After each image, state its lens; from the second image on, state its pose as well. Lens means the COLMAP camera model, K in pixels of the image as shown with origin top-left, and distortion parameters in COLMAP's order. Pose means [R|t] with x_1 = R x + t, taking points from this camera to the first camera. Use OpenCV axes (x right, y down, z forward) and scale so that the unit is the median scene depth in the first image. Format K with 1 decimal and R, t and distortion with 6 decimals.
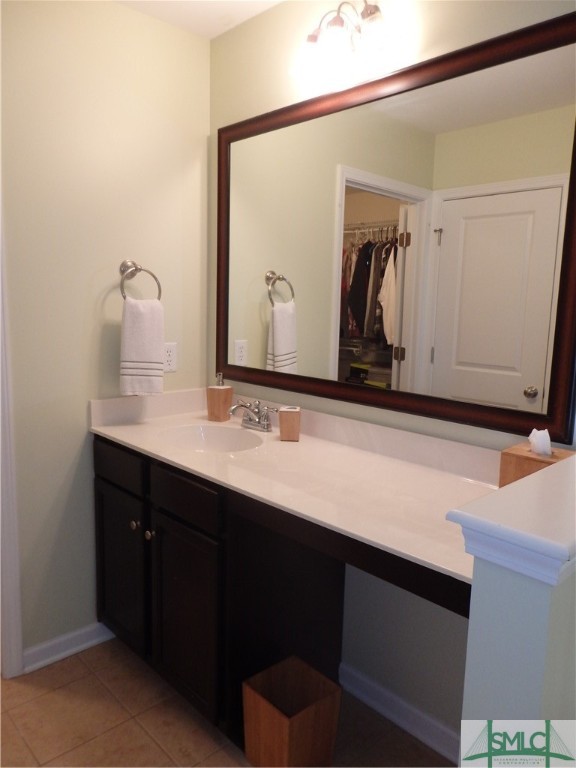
lens RADIAL K [[576.5, 0, 288.0], [0, 576.5, 384.0], [0, 0, 1]] dist [0.000324, 0.001765]
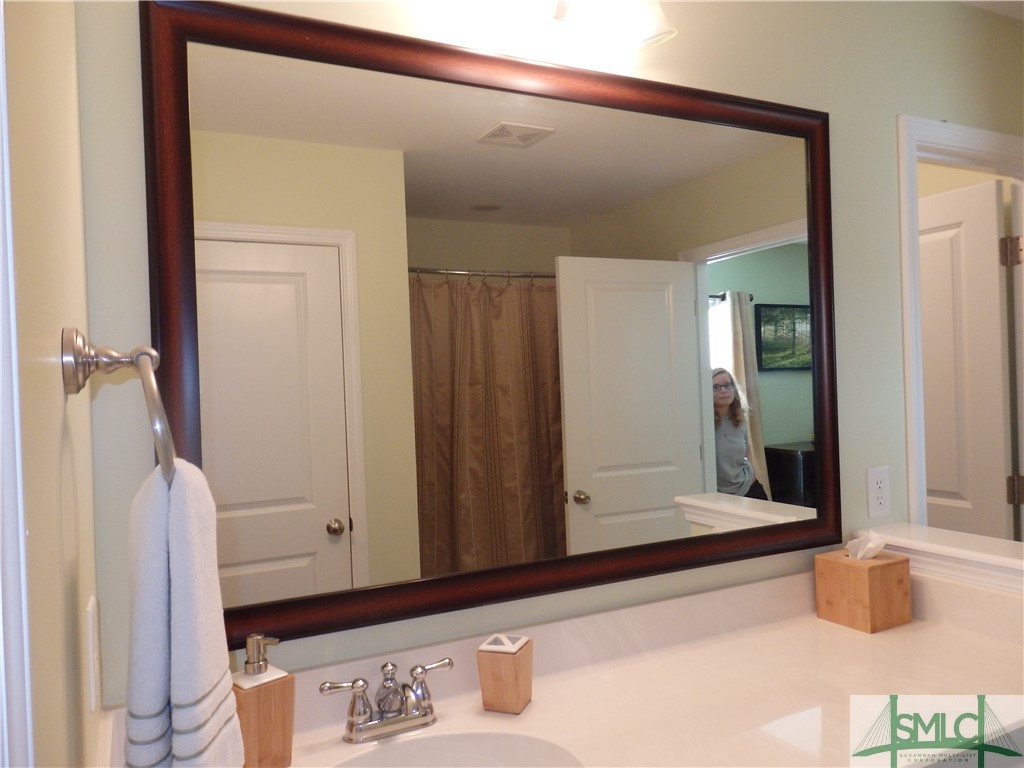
lens RADIAL K [[768.6, 0, 512.0], [0, 768.6, 384.0], [0, 0, 1]] dist [0.000324, 0.001765]
pose [[0.283527, -0.040360, 0.958115, -0.632541], [0.177200, 0.984114, -0.010982, -0.170253], [-0.942450, 0.172892, 0.286174, 0.795837]]
